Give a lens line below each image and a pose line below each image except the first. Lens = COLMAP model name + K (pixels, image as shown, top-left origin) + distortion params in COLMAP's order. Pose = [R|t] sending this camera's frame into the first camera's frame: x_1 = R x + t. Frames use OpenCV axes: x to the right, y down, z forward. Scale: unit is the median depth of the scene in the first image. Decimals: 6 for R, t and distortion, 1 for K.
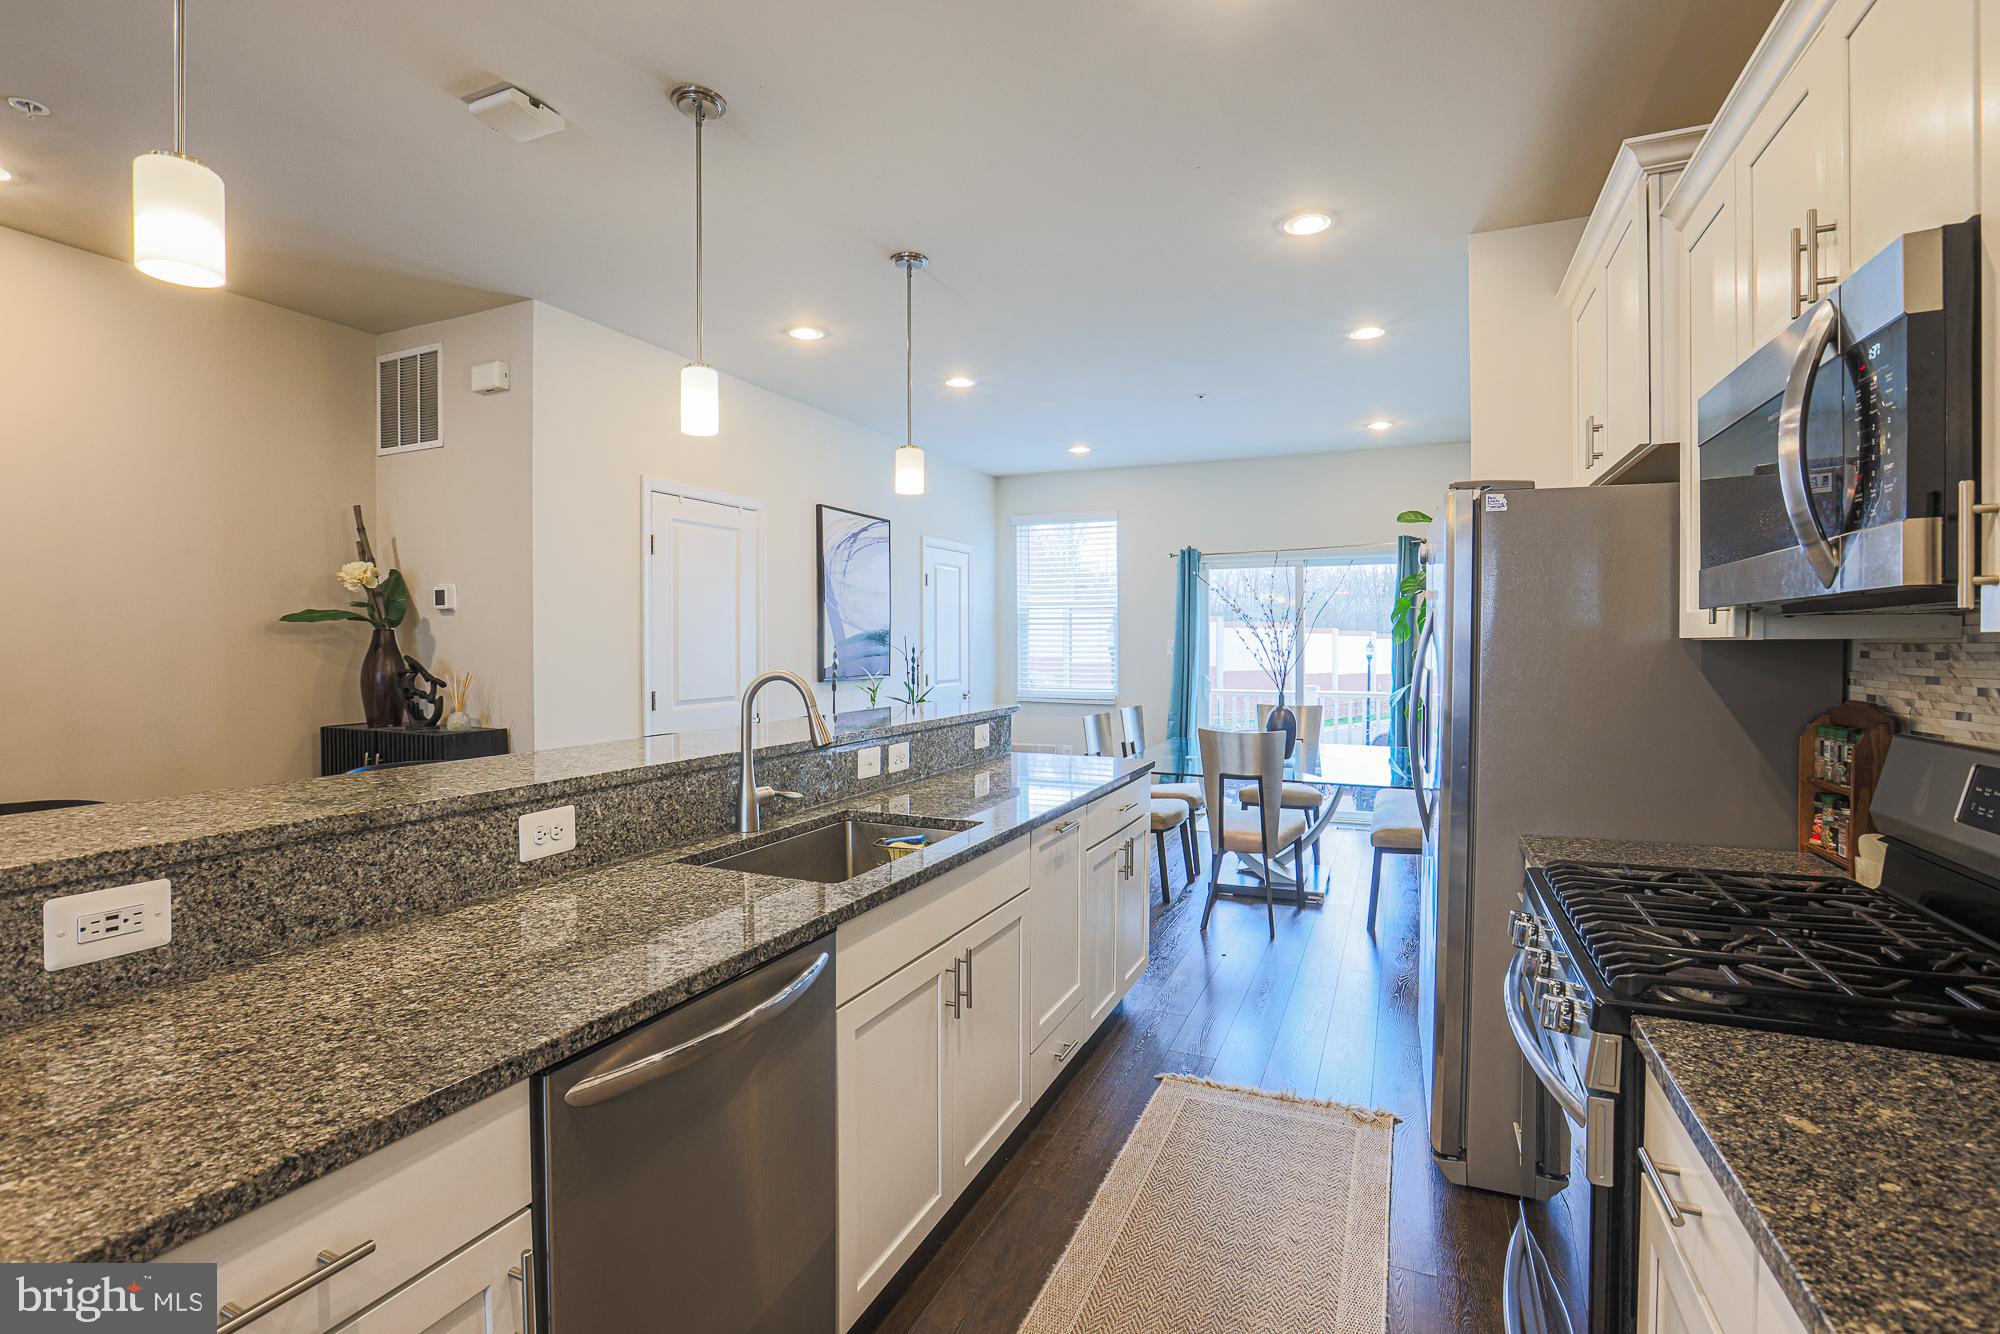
lens RADIAL K [[923.9, 0, 1009.5], [0, 923.9, 655.3], [0, 0, 1]] dist [-0.052963, 0.016965]
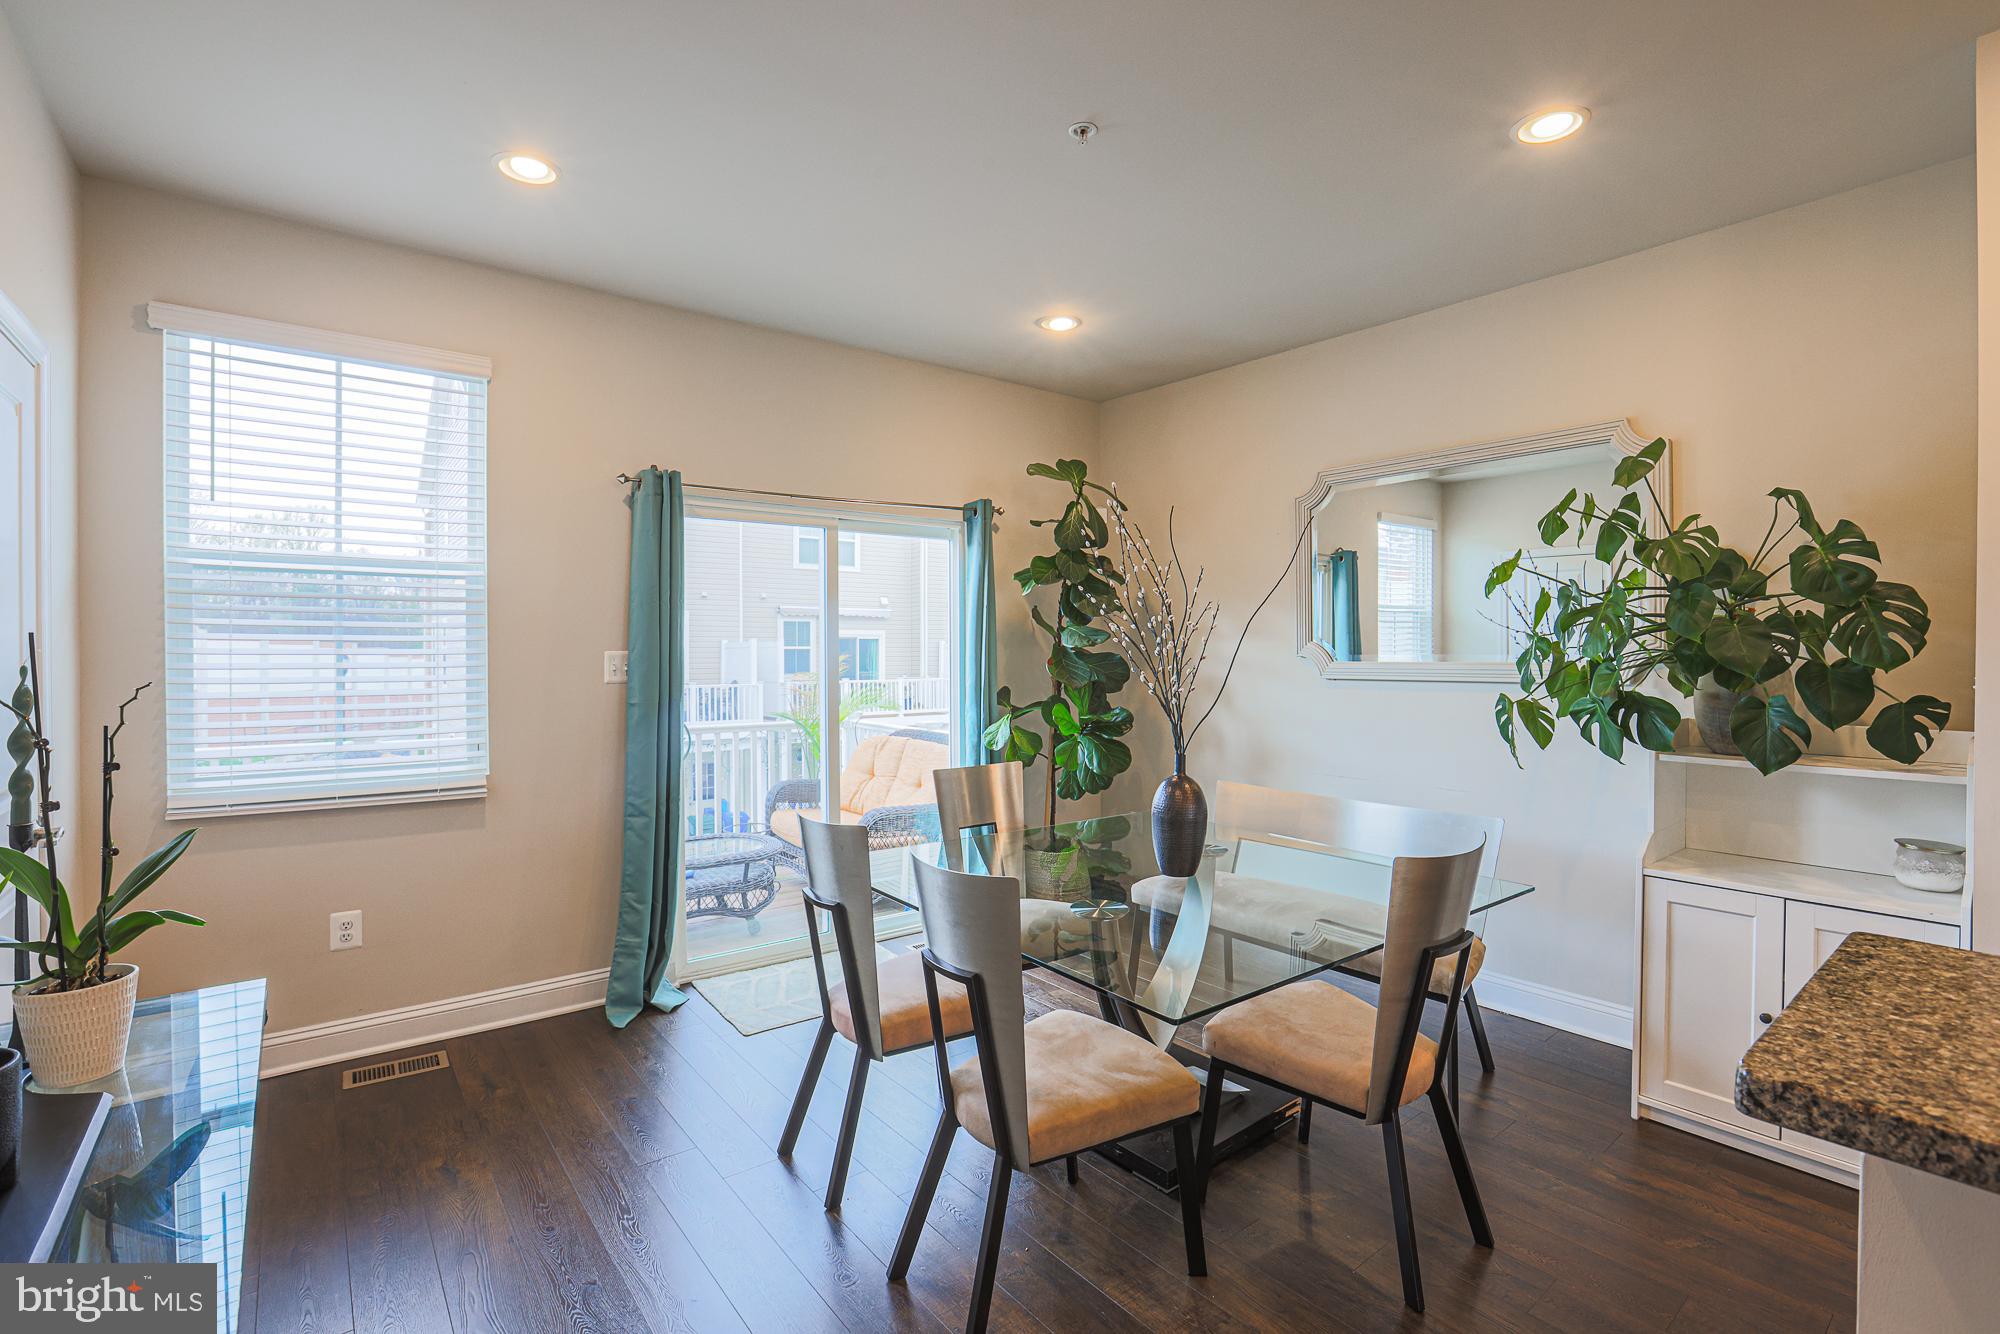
lens RADIAL K [[923.9, 0, 1001.9], [0, 923.9, 640.8], [0, 0, 1]] dist [-0.052963, 0.016965]
pose [[0.464942, 0.011746, 0.885263, -0.292678], [0.014507, 0.999677, -0.020883, -0.017939], [-0.885222, 0.022552, 0.464621, 1.116653]]
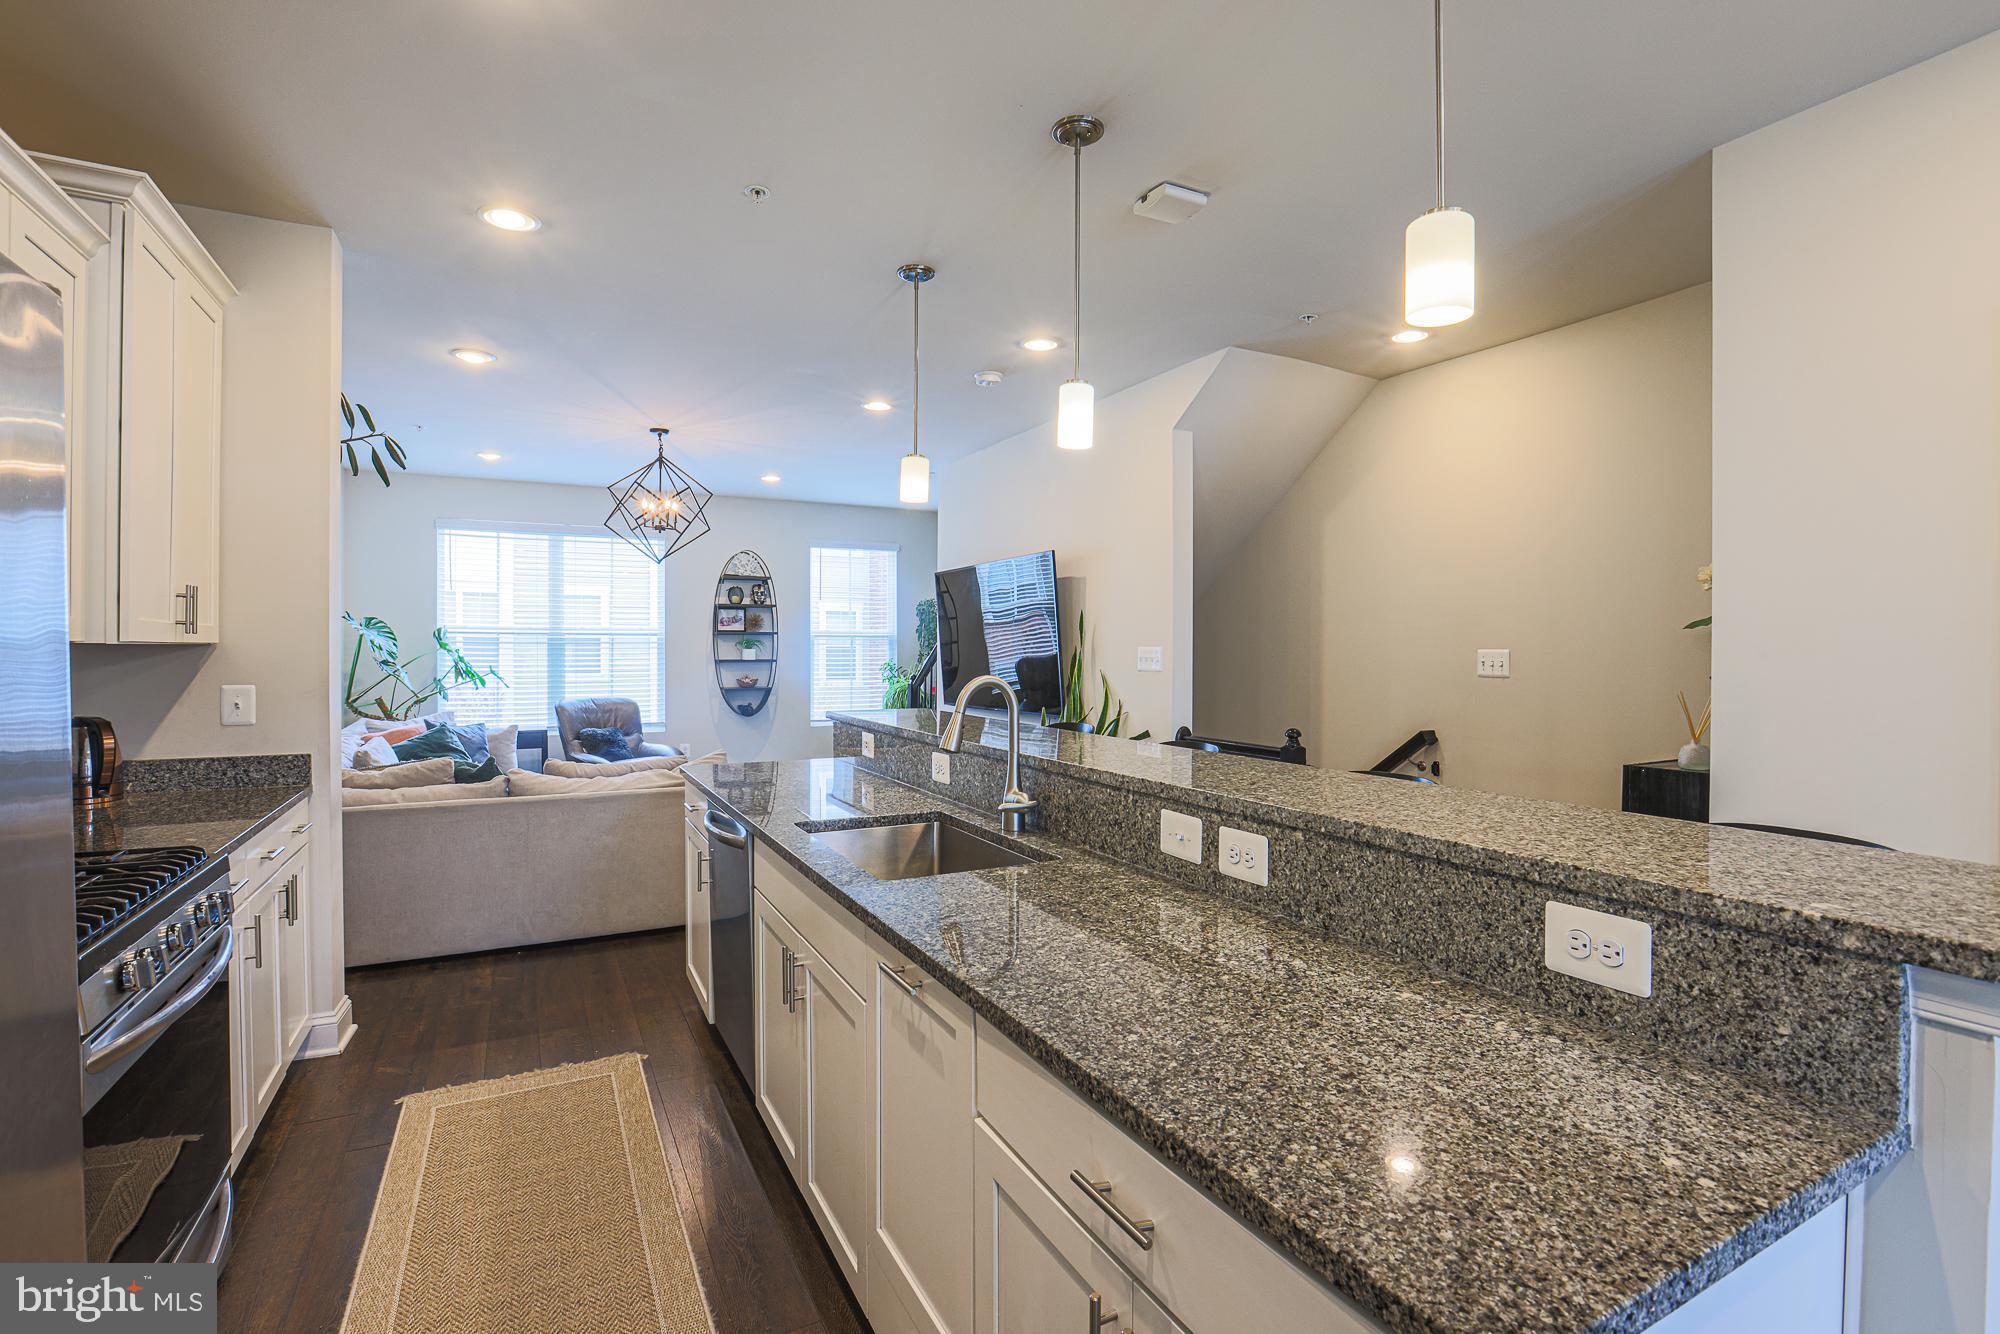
lens RADIAL K [[923.9, 0, 1003.1], [0, 923.9, 666.5], [0, 0, 1]] dist [-0.052963, 0.016965]
pose [[-0.624993, 0.010199, -0.780563, 0.313171], [-0.015910, 0.999541, 0.025799, -0.013157], [0.780468, 0.028543, -0.624544, 0.942808]]
